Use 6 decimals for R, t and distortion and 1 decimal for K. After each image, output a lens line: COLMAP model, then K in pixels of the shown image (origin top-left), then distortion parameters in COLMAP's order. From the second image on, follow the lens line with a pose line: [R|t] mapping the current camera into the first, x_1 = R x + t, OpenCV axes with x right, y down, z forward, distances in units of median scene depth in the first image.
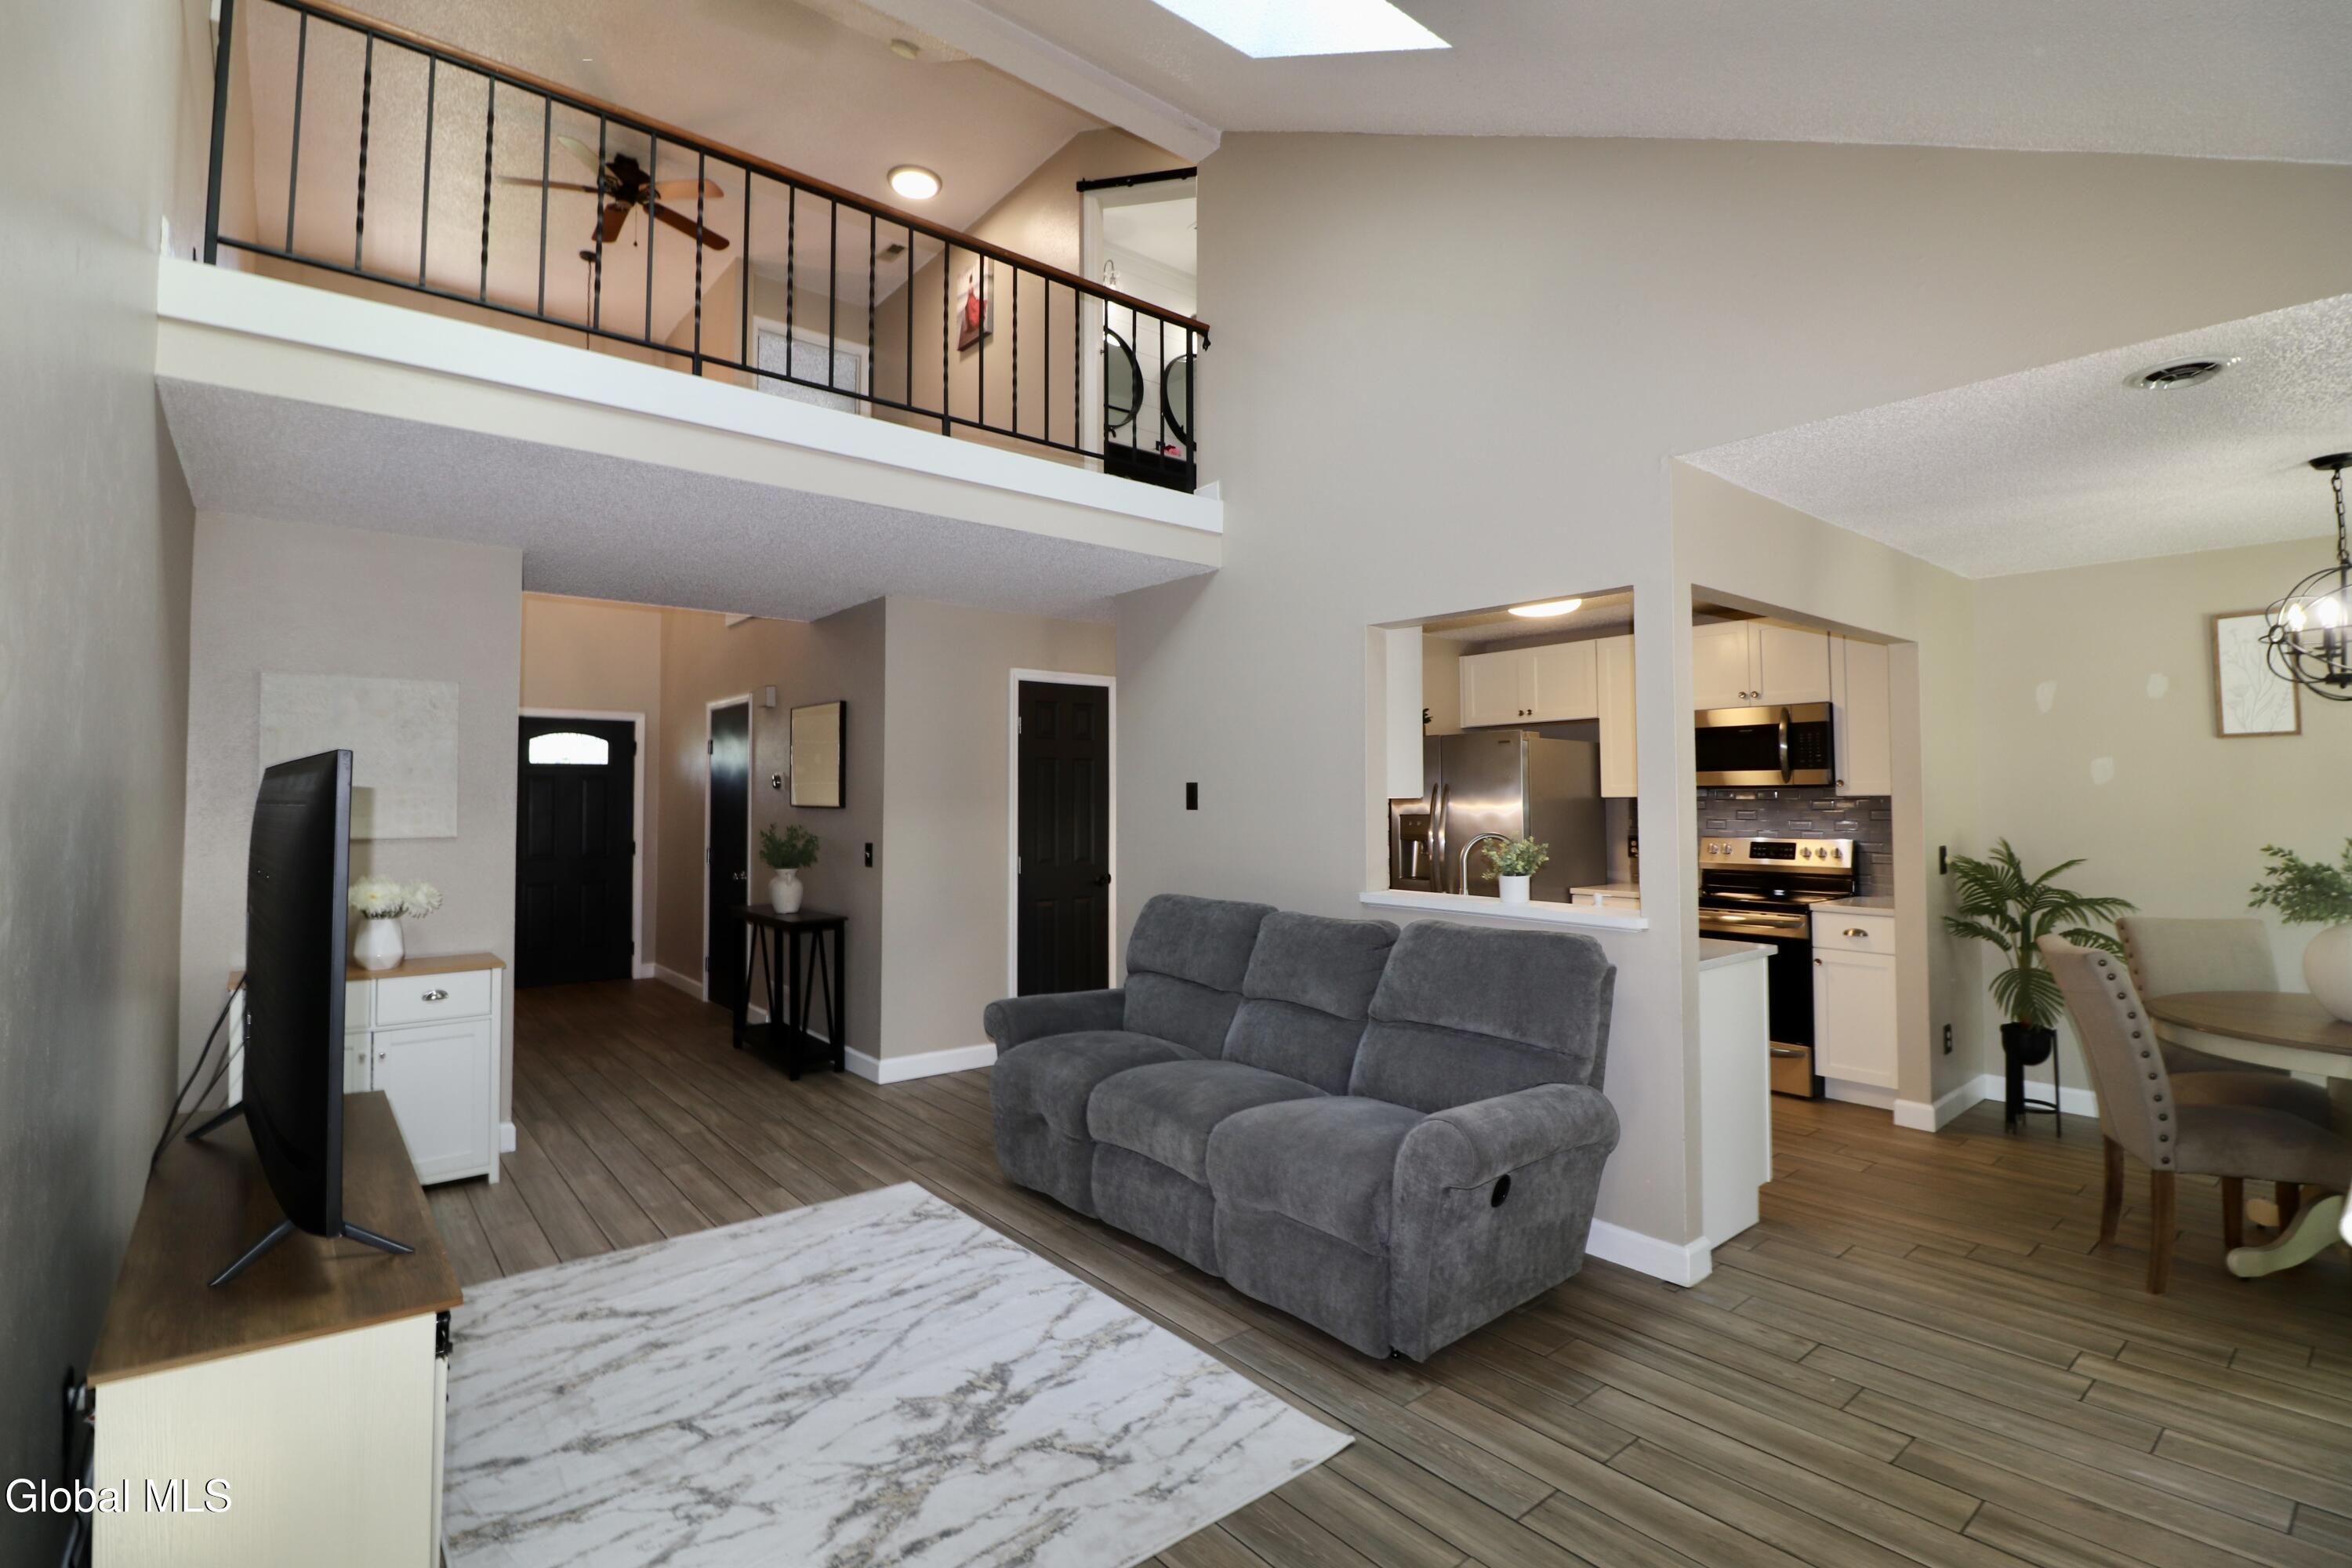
lens RADIAL K [[1067.4, 0, 1170.9], [0, 1067.4, 768.1], [0, 0, 1]] dist [0.002981, 0.000177]
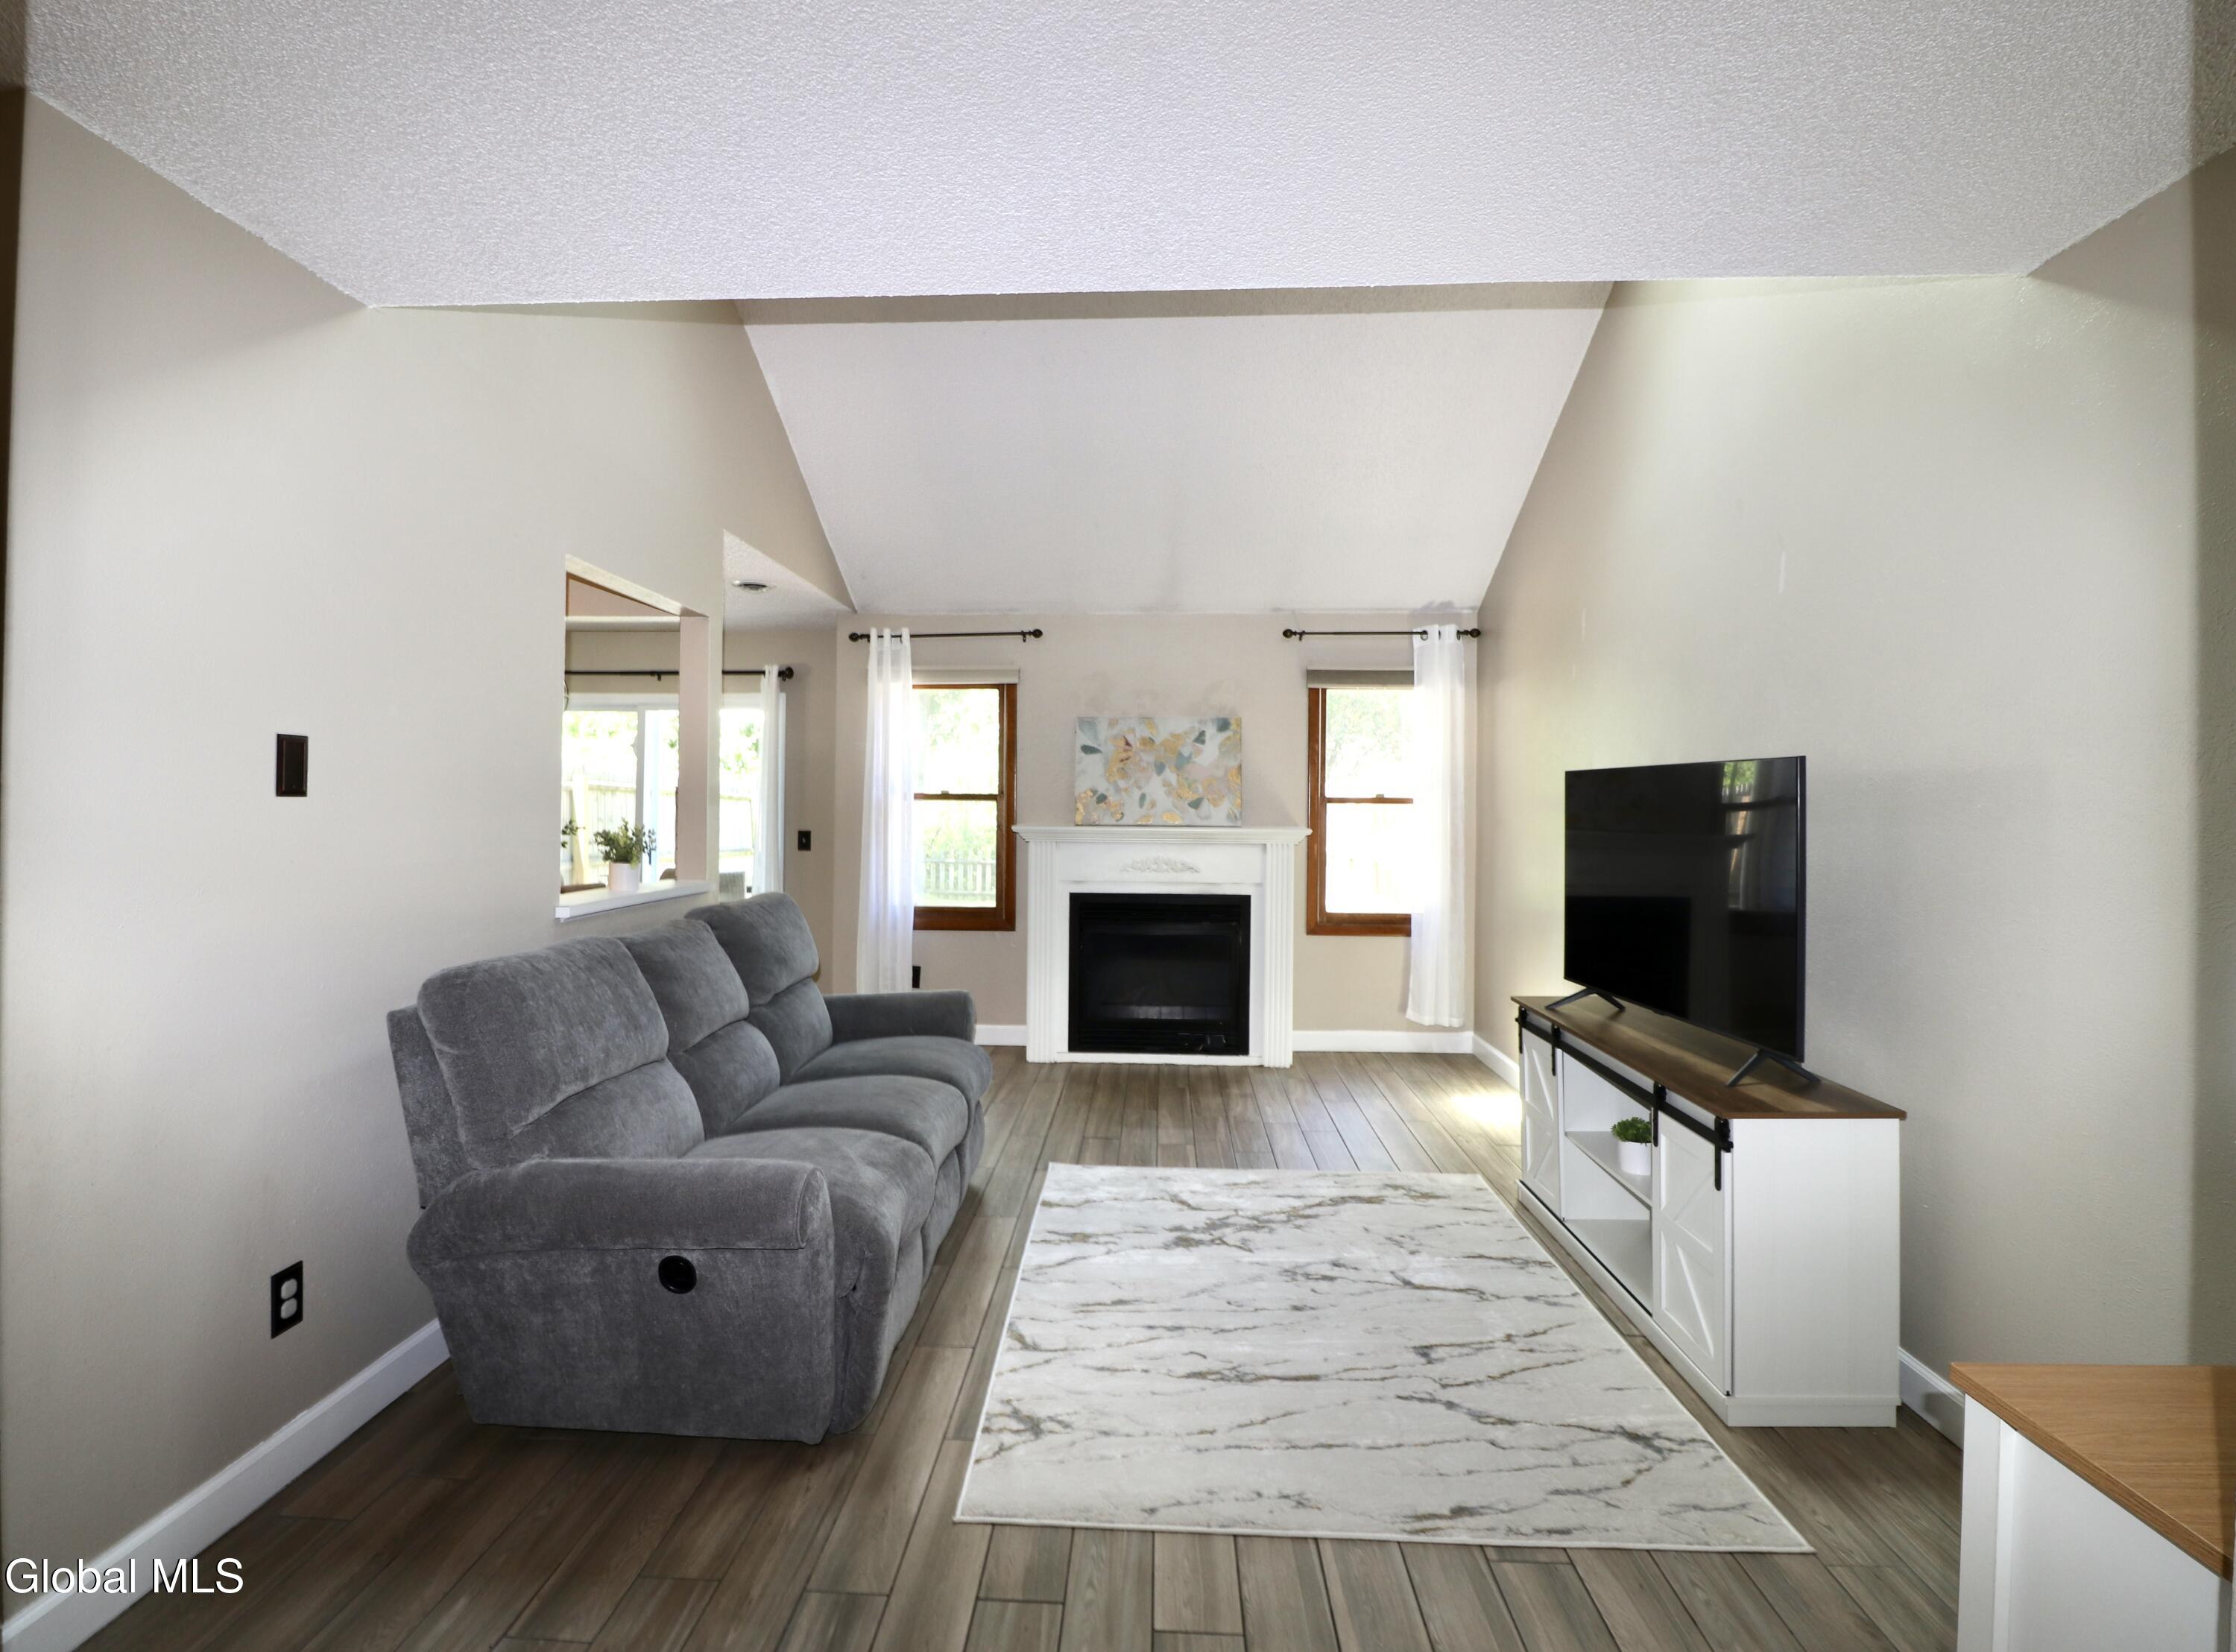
lens RADIAL K [[1075.5, 0, 1127.9], [0, 1075.5, 819.8], [0, 0, 1]] dist [-0.000213, -0.000019]
pose [[-0.738675, -0.017367, 0.673838, -0.852684], [-0.024031, 0.999711, -0.000577, 0.065833], [-0.673633, -0.016619, -0.738879, 1.752942]]
